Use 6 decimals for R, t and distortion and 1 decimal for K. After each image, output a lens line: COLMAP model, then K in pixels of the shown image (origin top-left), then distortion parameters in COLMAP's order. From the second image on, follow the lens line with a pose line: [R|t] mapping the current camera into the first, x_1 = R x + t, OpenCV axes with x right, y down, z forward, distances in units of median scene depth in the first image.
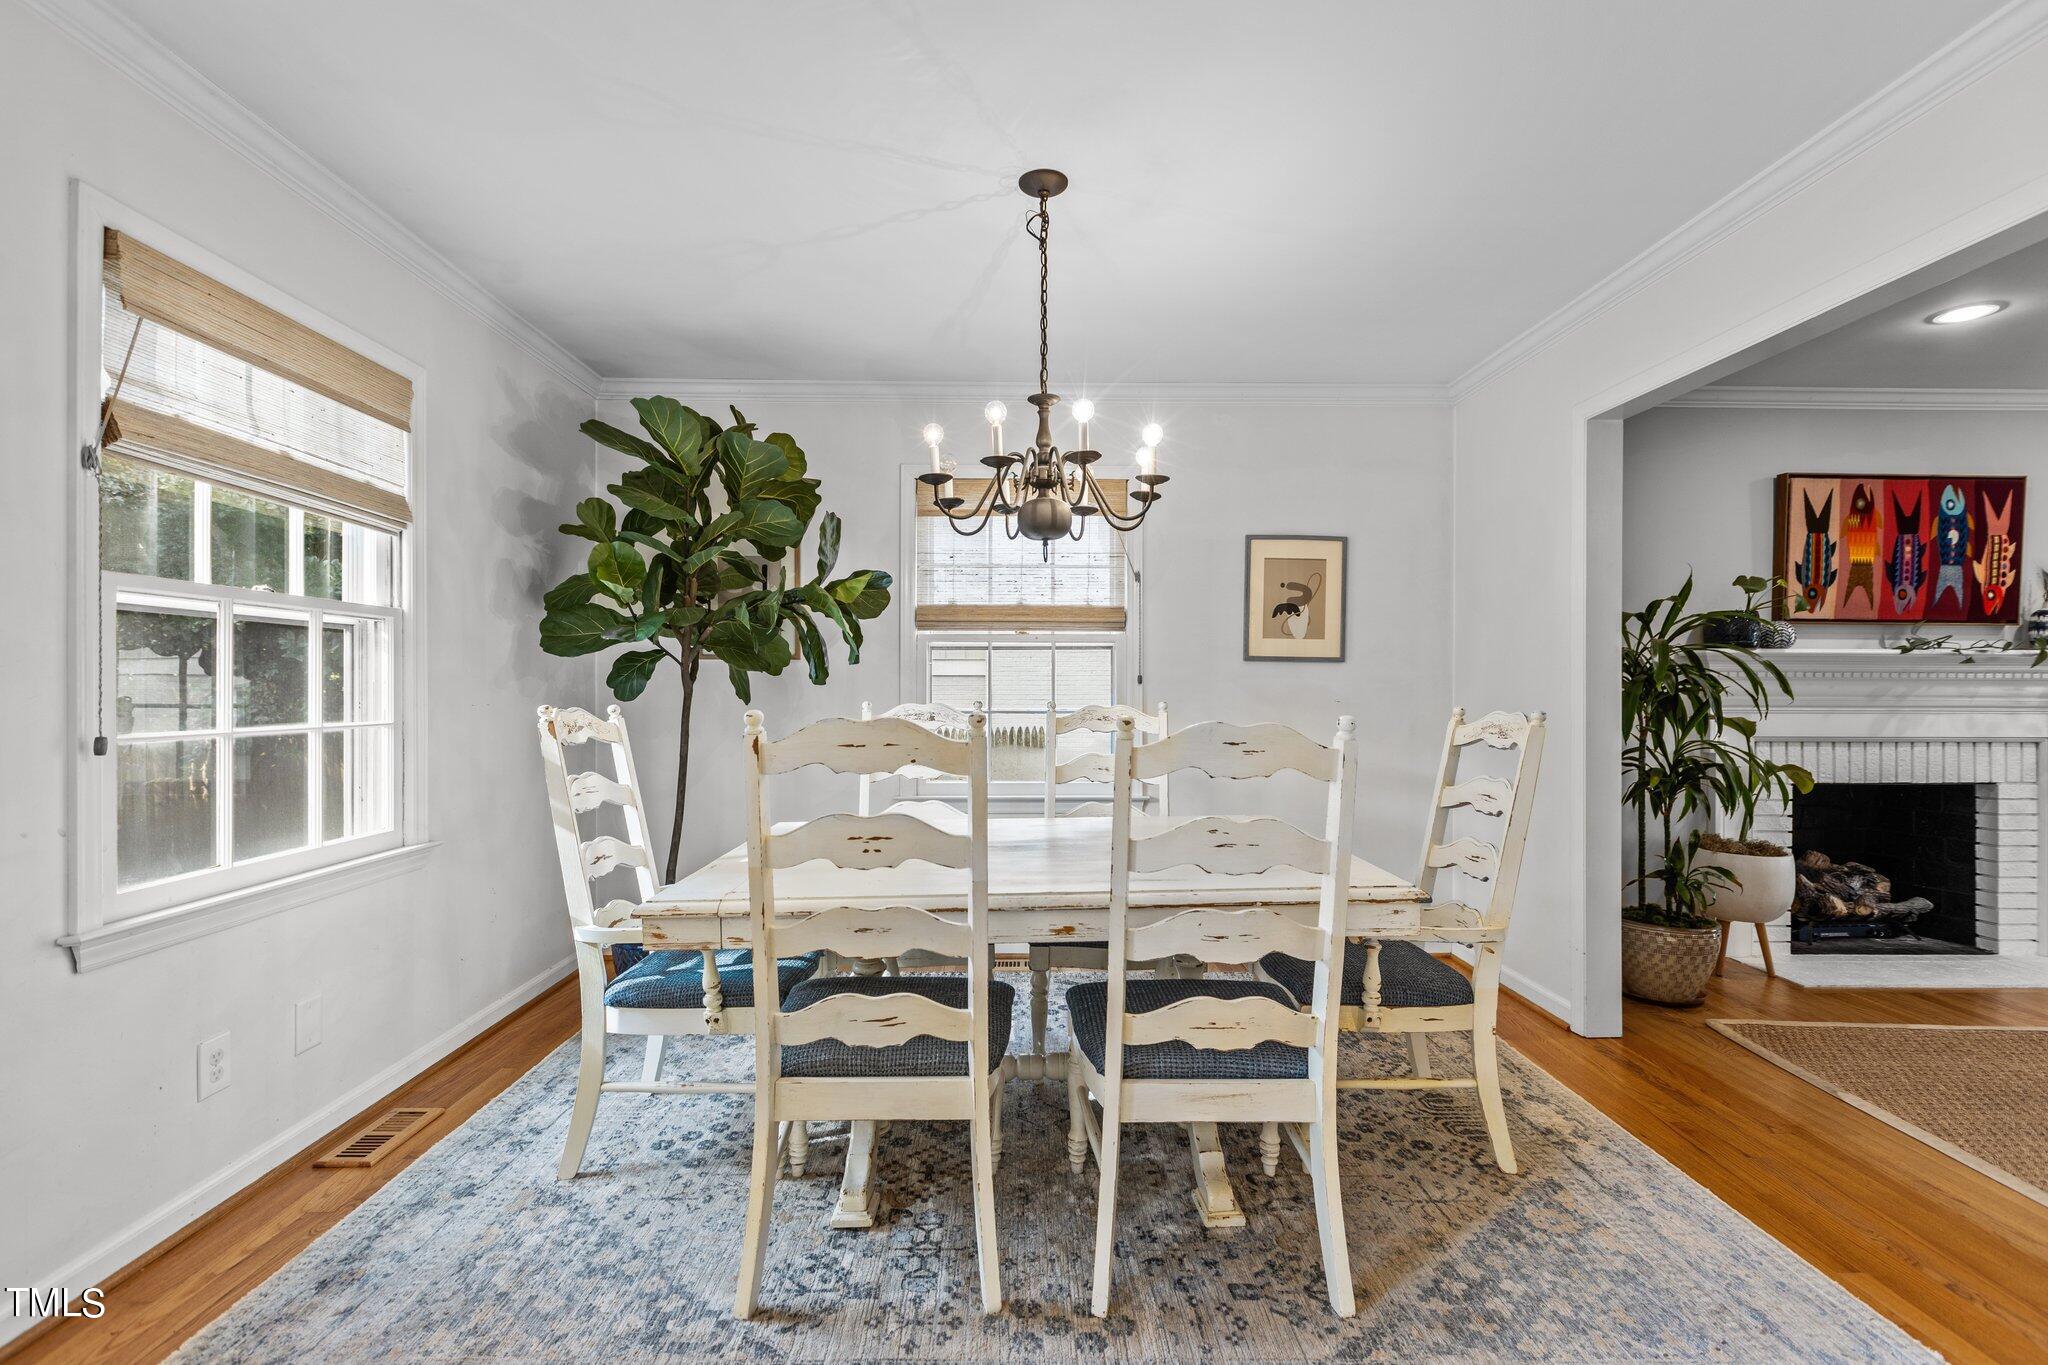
lens RADIAL K [[928.0, 0, 1022.6], [0, 928.0, 692.4], [0, 0, 1]] dist [0.001326, 0.001220]
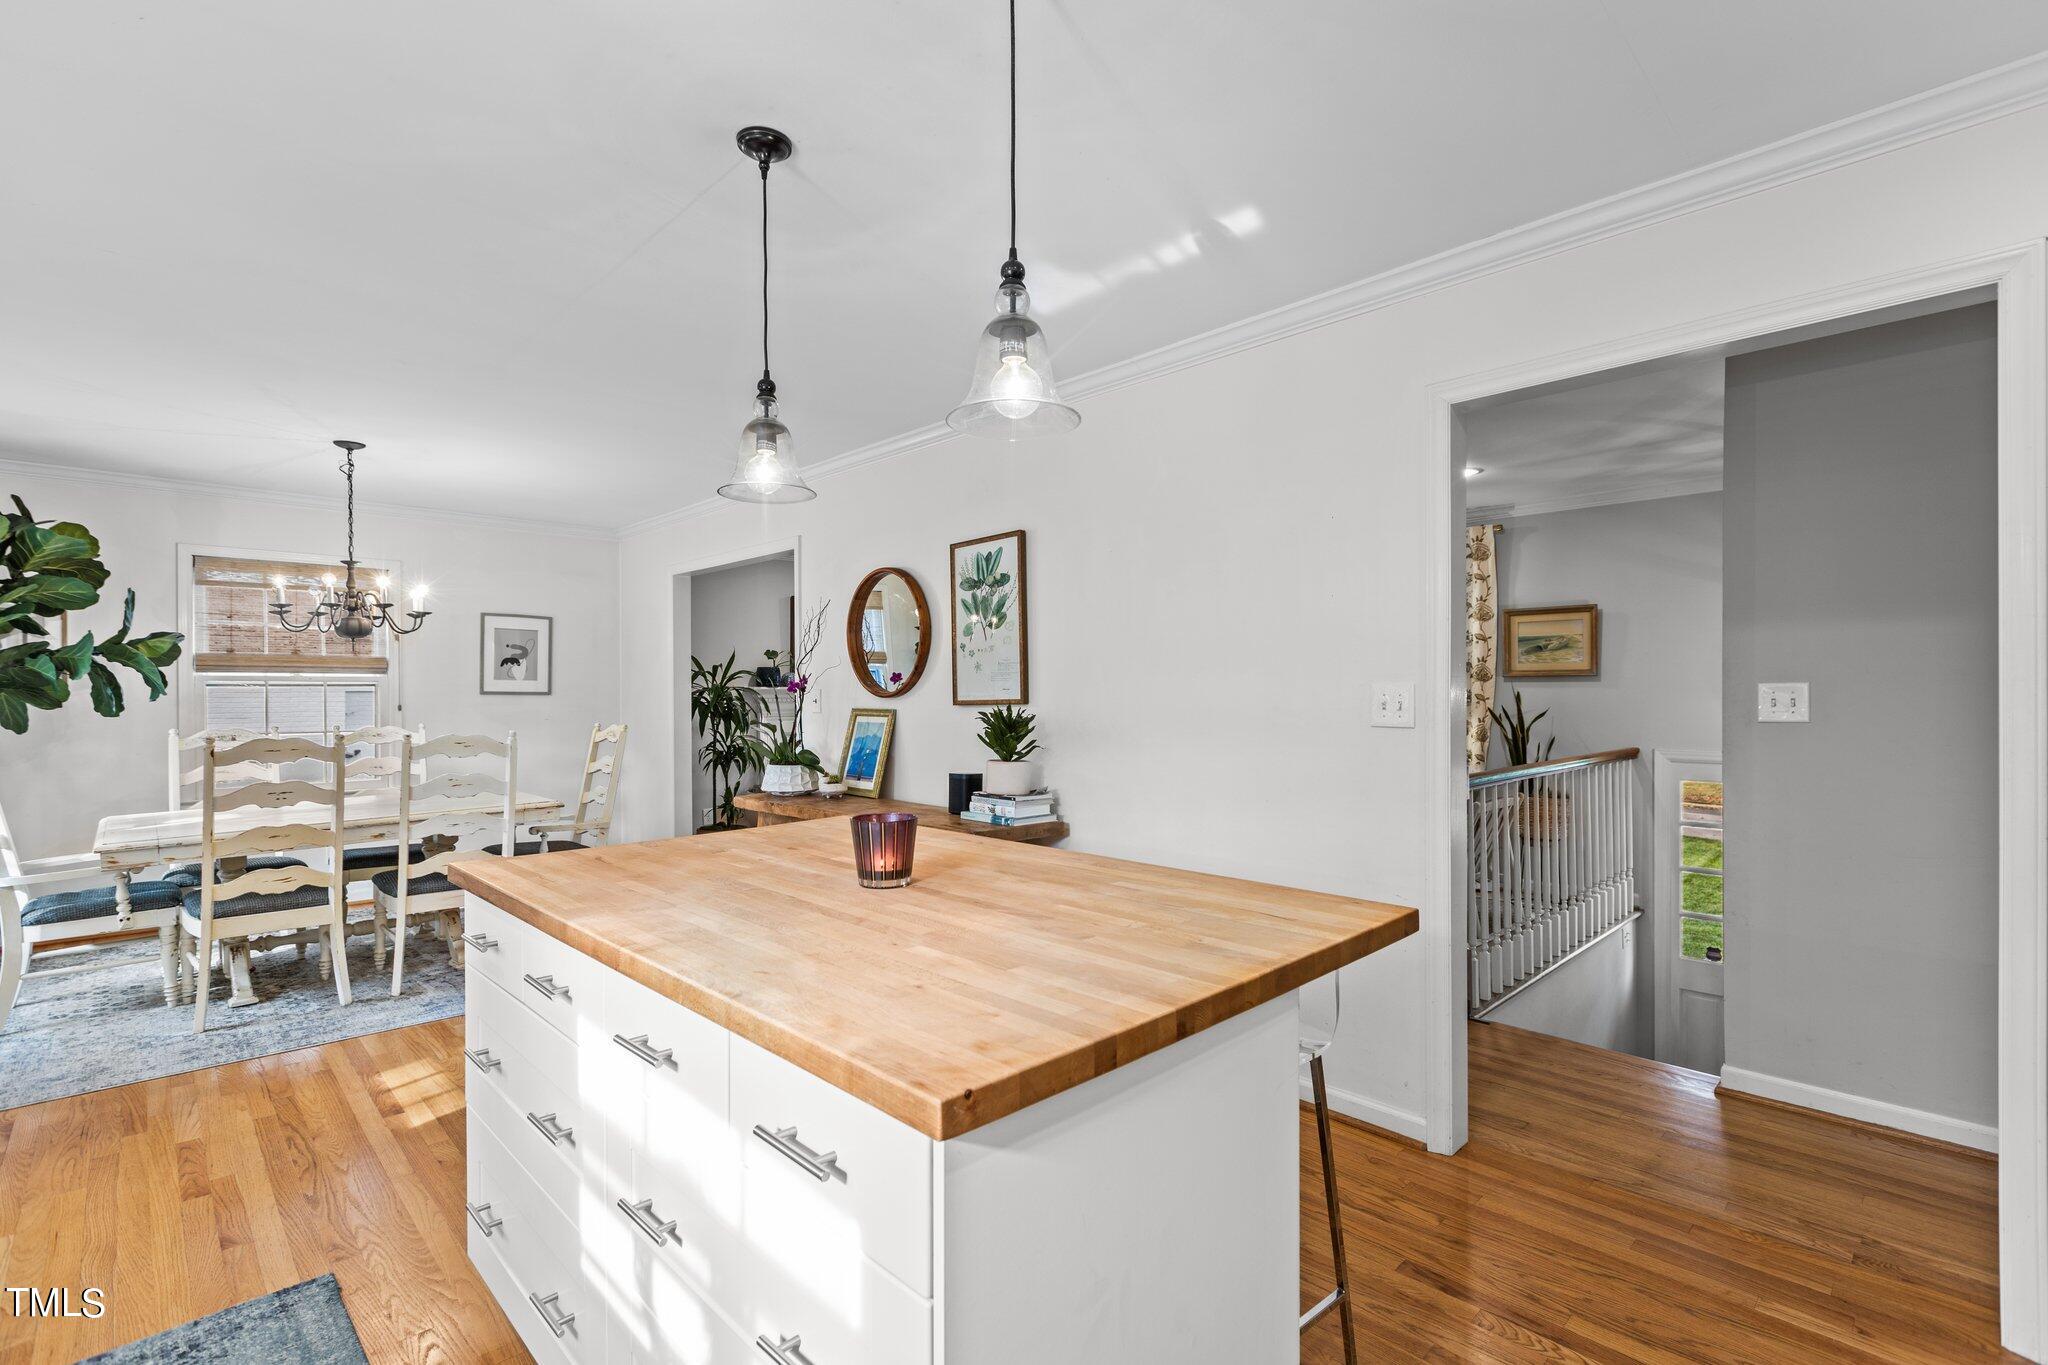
lens RADIAL K [[928.0, 0, 1015.1], [0, 928.0, 695.8], [0, 0, 1]] dist [0.001326, 0.001220]
pose [[0.734436, -0.006461, 0.678647, -0.199431], [0.010442, 0.999944, -0.001780, -0.026463], [-0.678598, 0.008394, 0.734462, -0.944910]]
